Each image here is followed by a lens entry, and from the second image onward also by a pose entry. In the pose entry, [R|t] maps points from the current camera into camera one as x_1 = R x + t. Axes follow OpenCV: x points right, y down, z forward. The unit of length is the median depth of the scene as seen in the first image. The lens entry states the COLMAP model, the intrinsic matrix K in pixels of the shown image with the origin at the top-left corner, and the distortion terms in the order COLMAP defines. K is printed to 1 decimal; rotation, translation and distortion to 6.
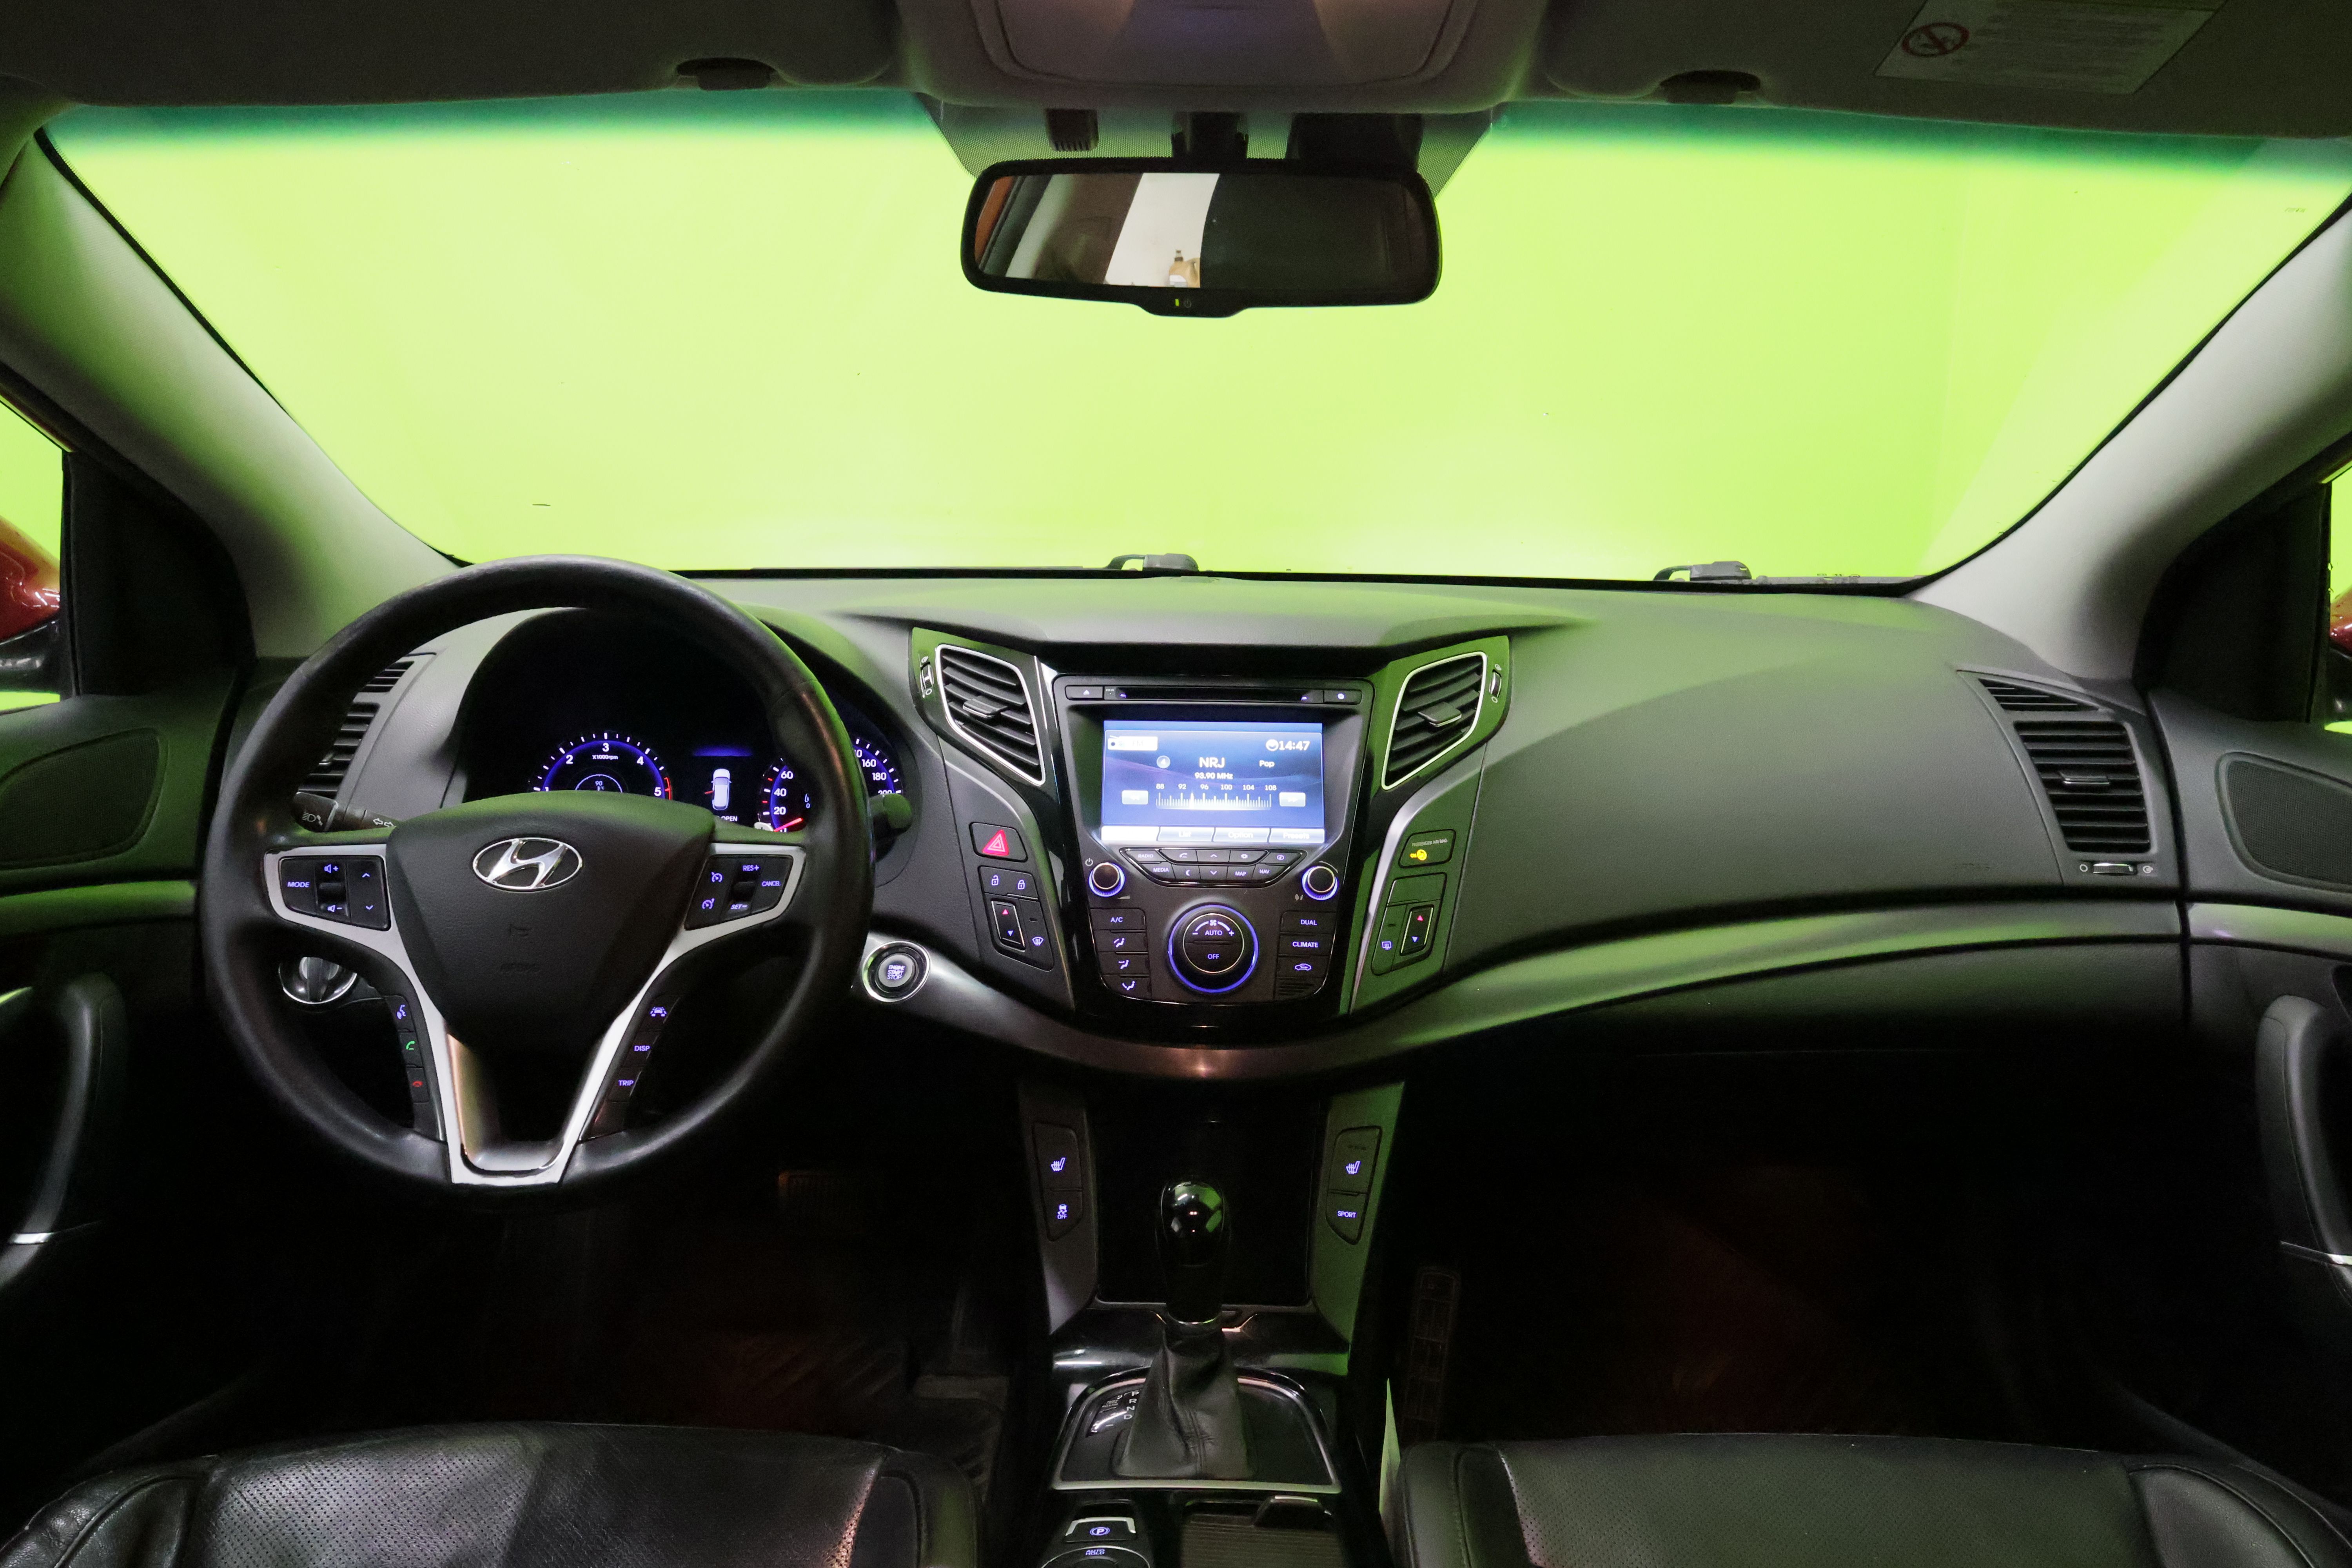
lens RADIAL K [[1569.6, 0, 1177.4], [0, 1569.6, 789.9], [0, 0, 1]] dist [-0.006857, 0.007286]
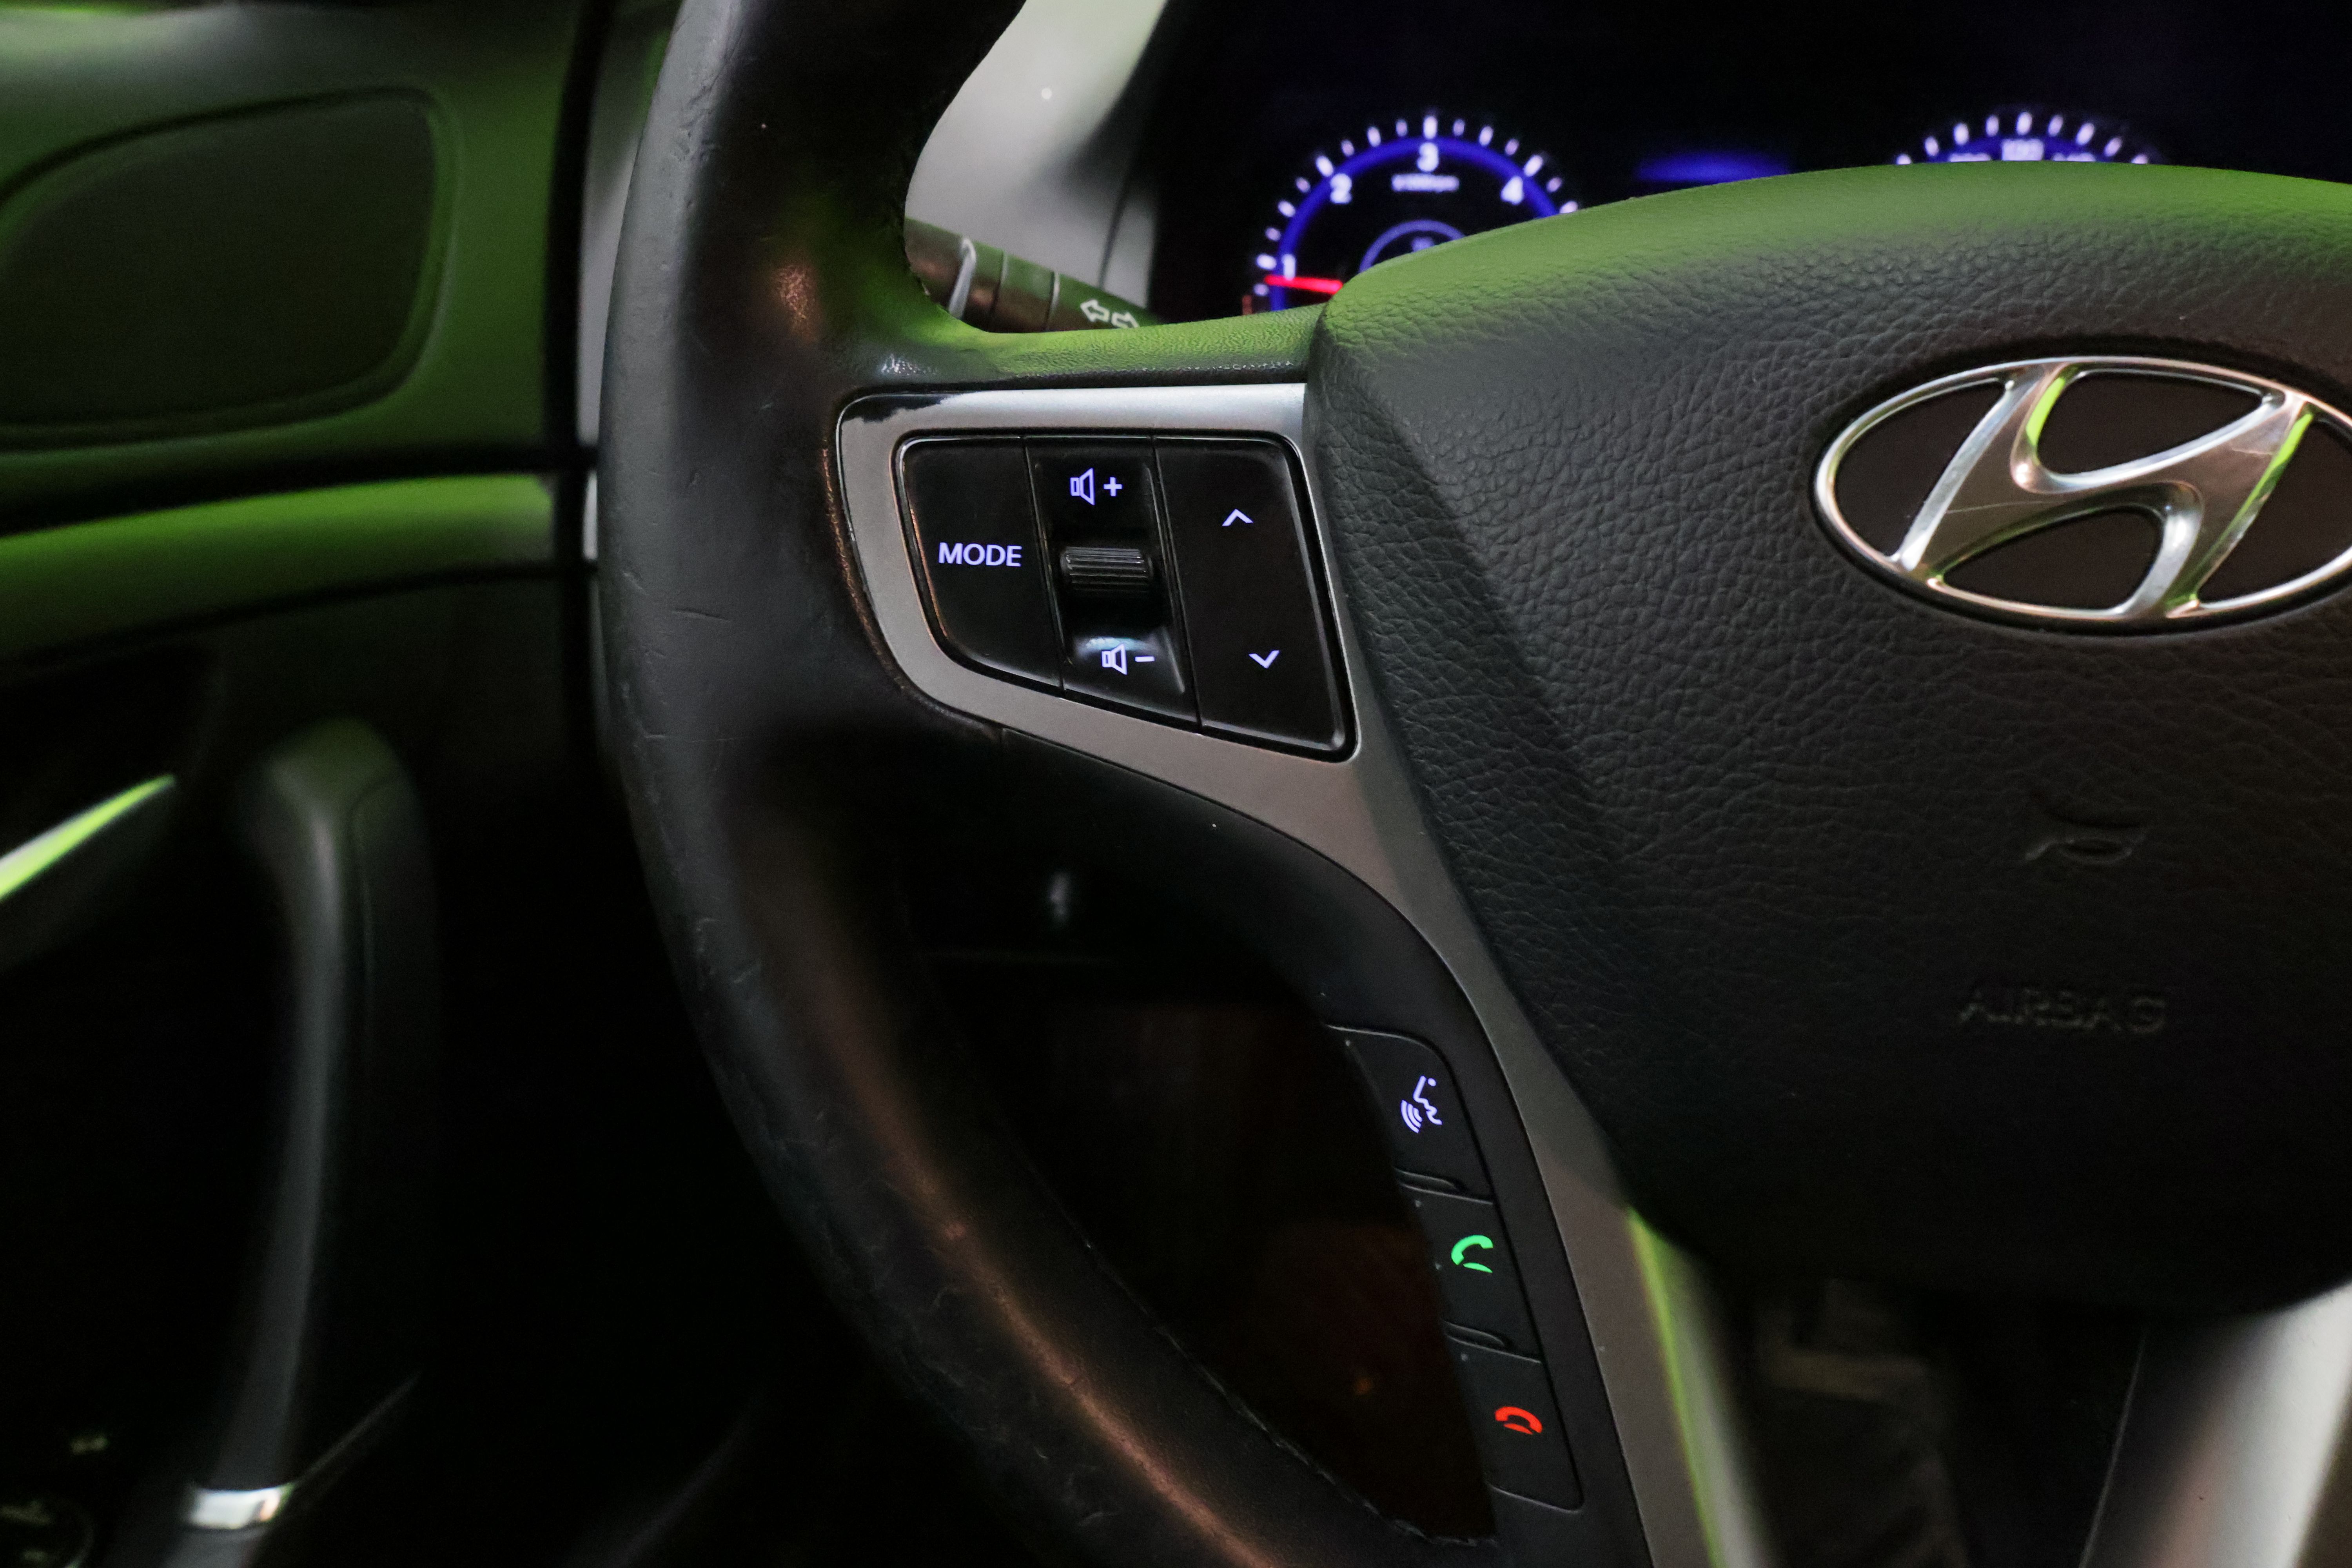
lens RADIAL K [[1569.6, 0, 1176.6], [0, 1569.6, 771.2], [0, 0, 1]] dist [-0.006857, 0.007286]
pose [[0.984888, 0.052523, -0.165035, -0.428062], [-0.007746, 0.965312, 0.260986, 0.026125], [0.173018, -0.255763, 0.951131, 0.673398]]
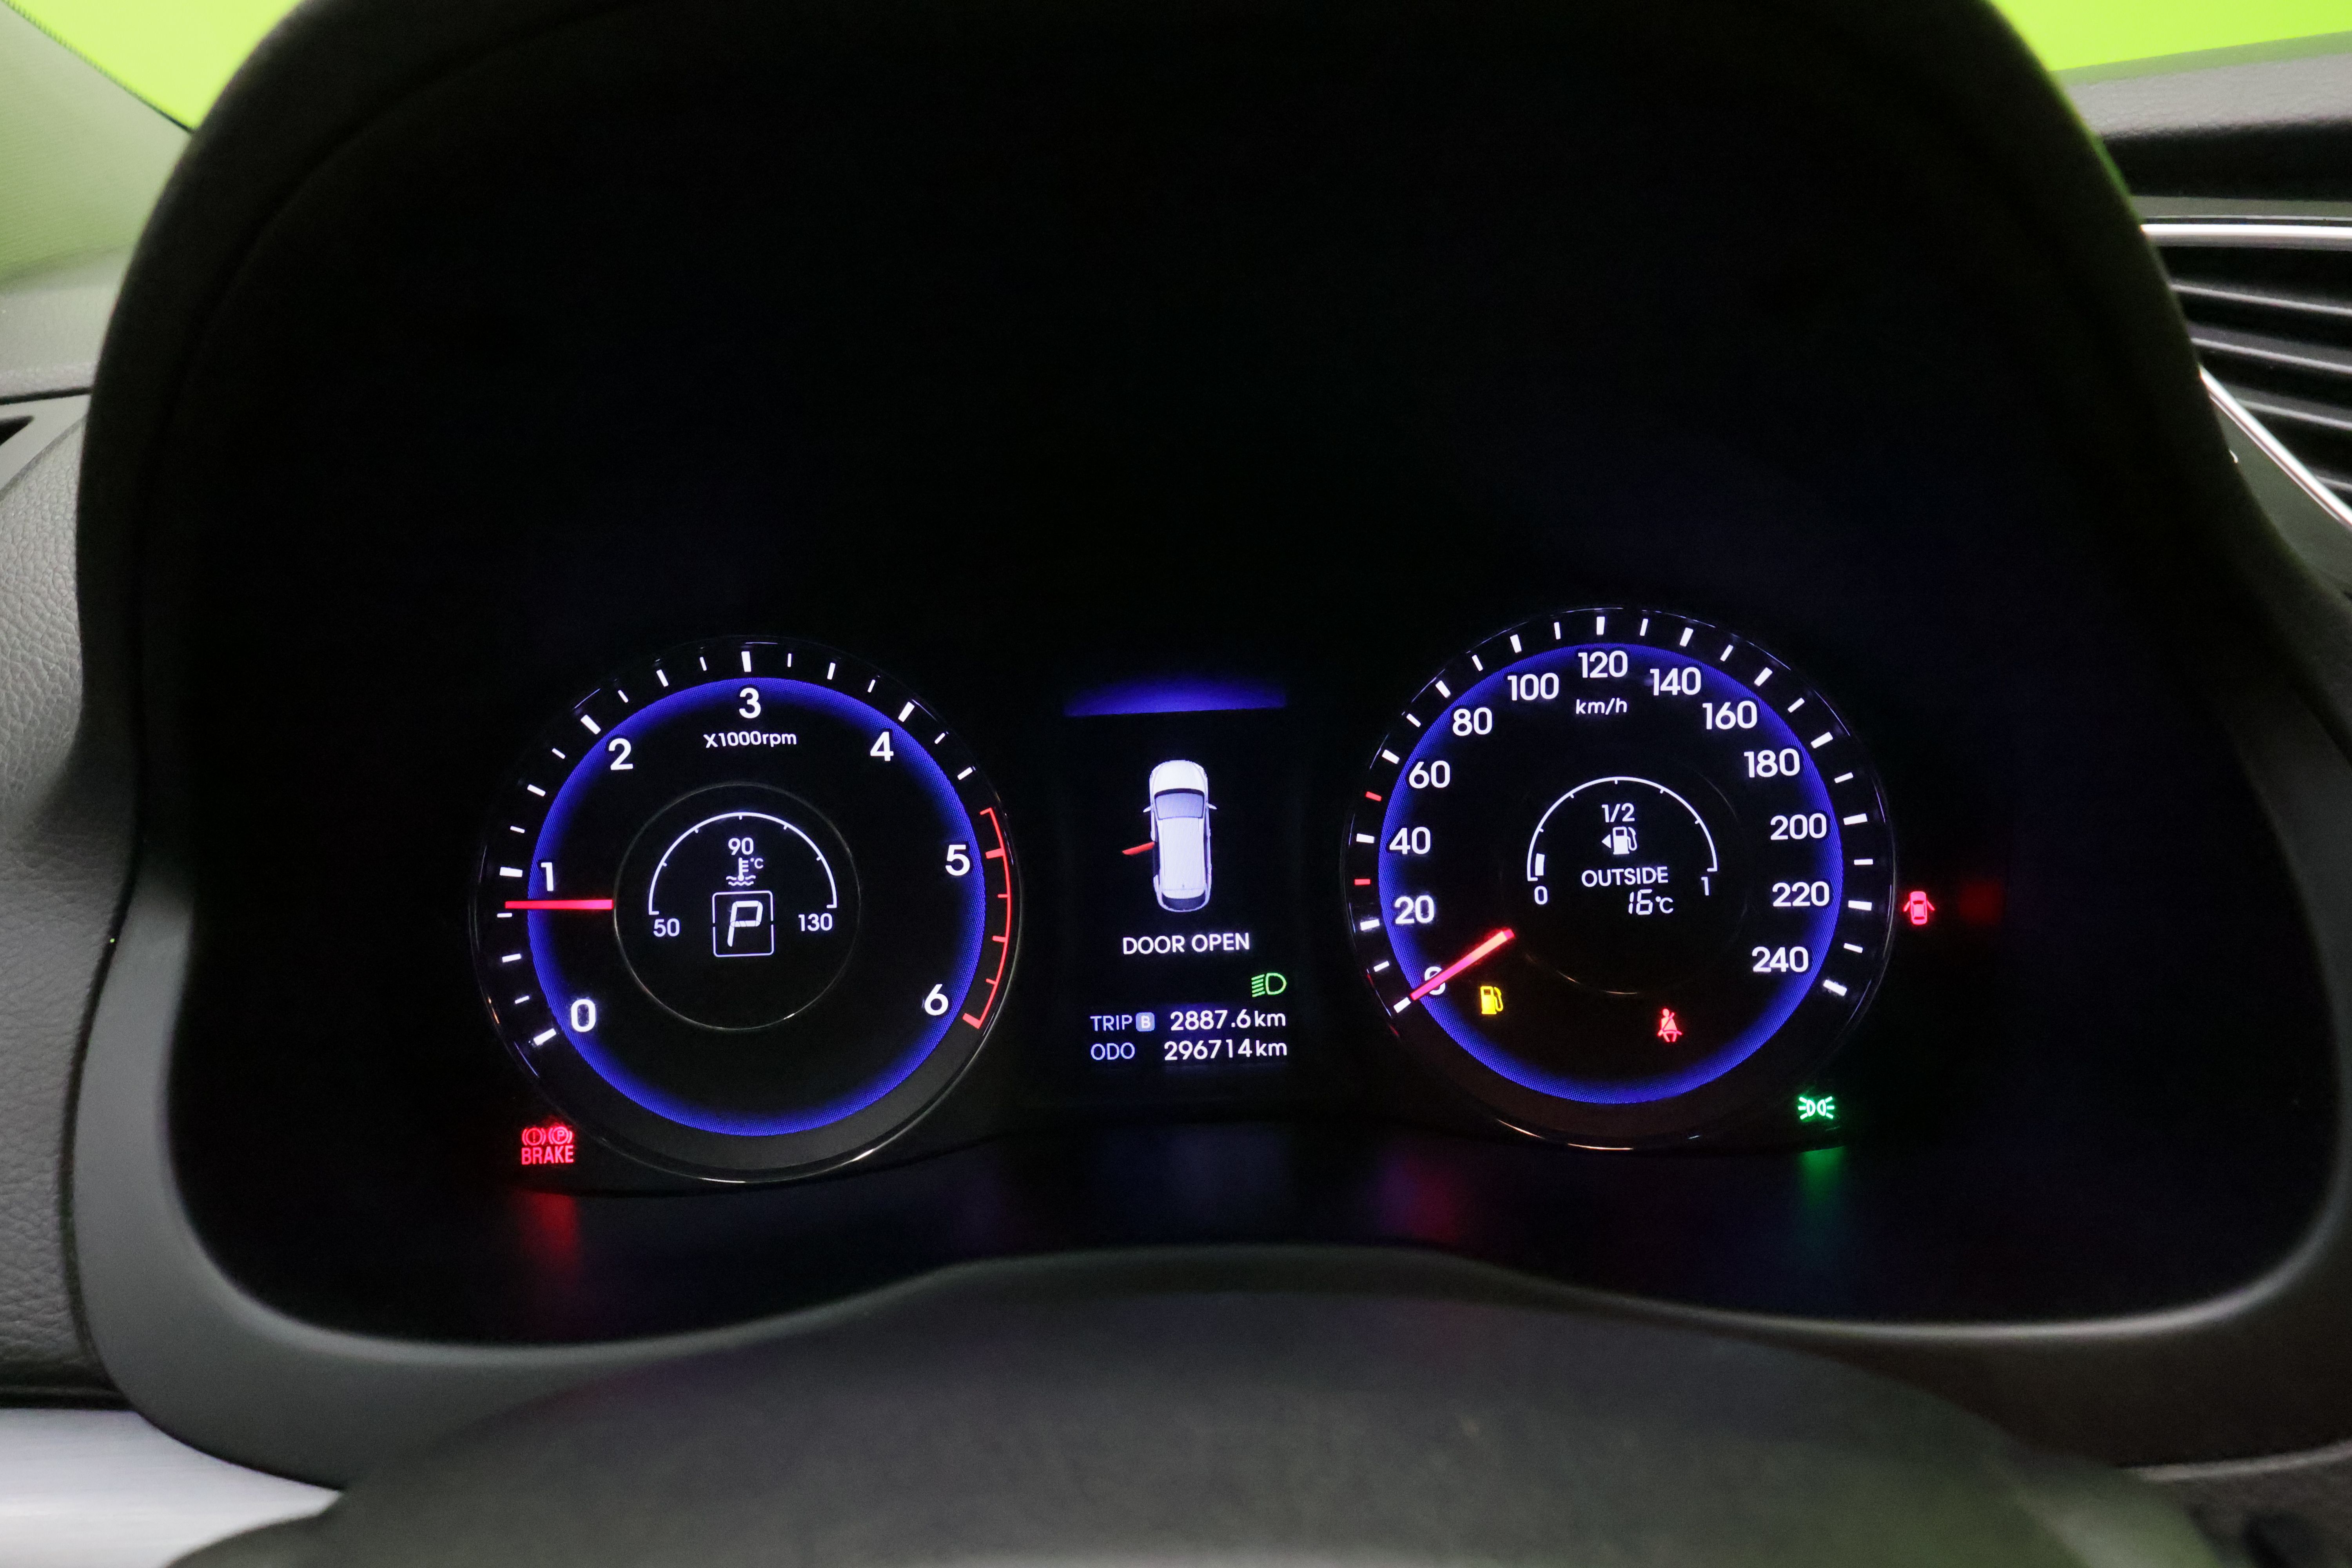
lens RADIAL K [[1569.6, 0, 1187.1], [0, 1569.6, 782.8], [0, 0, 1]] dist [-0.006857, 0.007286]
pose [[0.998704, -0.044773, -0.024206, -0.343897], [0.047042, 0.993558, 0.103097, -0.045823], [0.019434, -0.104102, 0.994377, 0.887822]]
